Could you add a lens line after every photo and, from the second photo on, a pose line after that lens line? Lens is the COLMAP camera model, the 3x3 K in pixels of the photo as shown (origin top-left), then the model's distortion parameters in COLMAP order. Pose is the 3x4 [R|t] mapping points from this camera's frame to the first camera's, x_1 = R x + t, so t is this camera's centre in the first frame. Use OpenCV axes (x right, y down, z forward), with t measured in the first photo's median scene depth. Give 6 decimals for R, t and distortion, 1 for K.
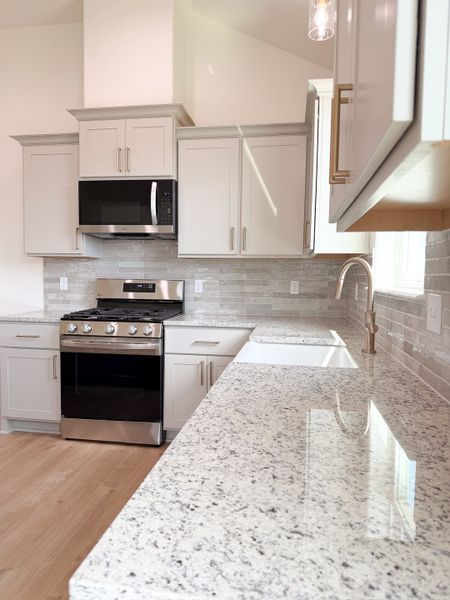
lens RADIAL K [[427.4, 0, 227.4], [0, 427.4, 305.7], [0, 0, 1]] dist [0.054048, -0.070389]
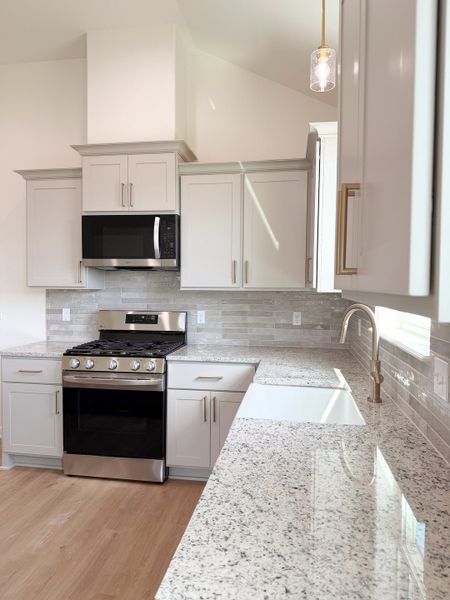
lens RADIAL K [[427.4, 0, 228.0], [0, 427.4, 305.1], [0, 0, 1]] dist [0.054048, -0.070389]
pose [[0.999984, -0.005683, 0.000468, -0.005166], [0.005693, 0.999625, -0.026786, -0.052316], [-0.000316, 0.026789, 0.999641, -0.000532]]
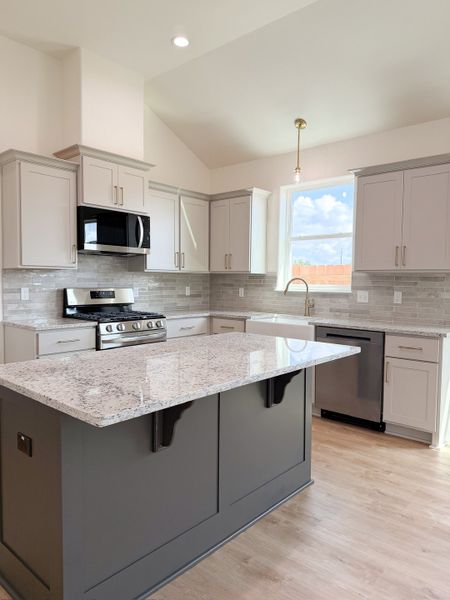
lens RADIAL K [[427.4, 0, 230.2], [0, 427.4, 302.8], [0, 0, 1]] dist [0.054048, -0.070389]
pose [[0.534778, -0.051998, 0.843391, -1.167239], [0.058509, 0.997988, 0.024431, -0.031136], [-0.842964, 0.036281, 0.536745, 0.037800]]
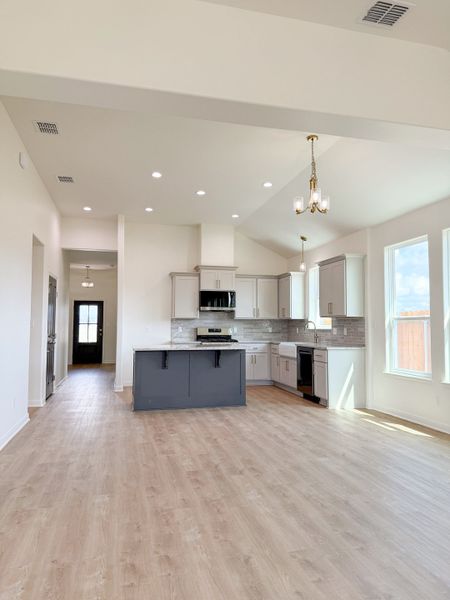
lens RADIAL K [[427.4, 0, 218.3], [0, 427.4, 305.3], [0, 0, 1]] dist [0.054048, -0.070389]
pose [[0.929463, 0.009256, 0.368800, -1.253271], [0.035313, 0.992863, -0.113914, 0.109803], [-0.367222, 0.118902, 0.922502, -1.527104]]
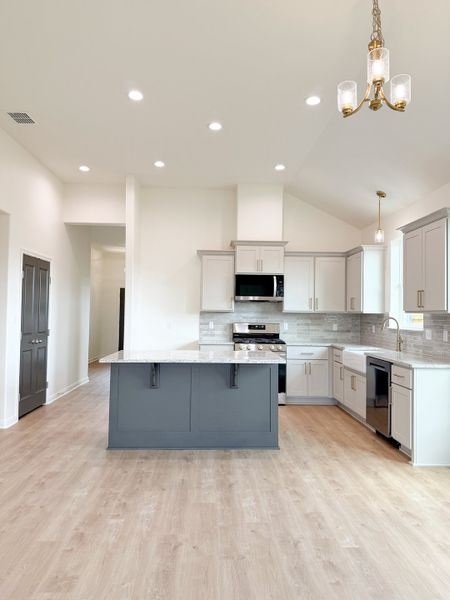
lens RADIAL K [[427.4, 0, 217.6], [0, 427.4, 302.2], [0, 0, 1]] dist [0.054048, -0.070389]
pose [[0.985188, 0.004916, 0.171407, -0.786903], [0.011861, 0.995241, -0.096714, 0.031524], [-0.171066, 0.097315, 0.980442, -0.951465]]
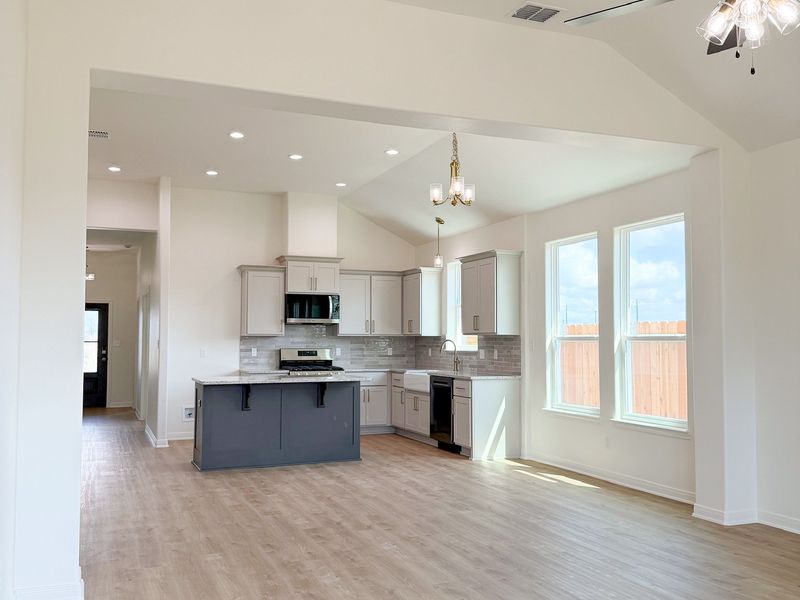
lens RADIAL K [[761.9, 0, 406.2], [0, 761.9, 306.7], [0, 0, 1]] dist [0.079914, 0.000000]
pose [[0.857909, 0.011665, 0.513669, -1.582586], [0.047871, 0.993579, -0.102516, 0.113520], [-0.511566, 0.112539, 0.851842, -1.989132]]
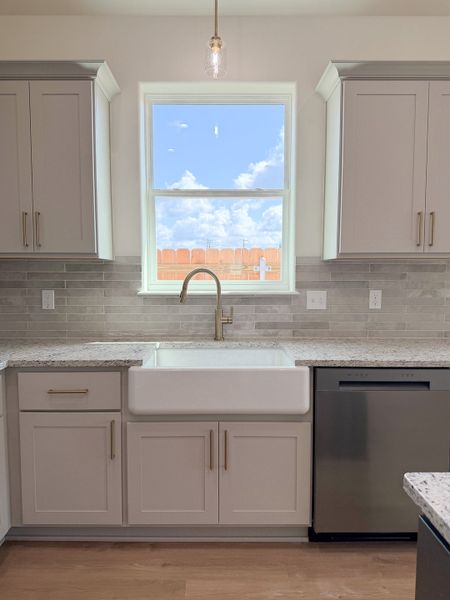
lens RADIAL K [[427.4, 0, 222.4], [0, 427.4, 305.1], [0, 0, 1]] dist [0.054048, -0.070389]
pose [[-0.158152, -0.088804, 0.983413, -0.553438], [0.071145, 0.992334, 0.101051, -0.075450], [-0.984848, 0.085946, -0.150621, 0.704190]]
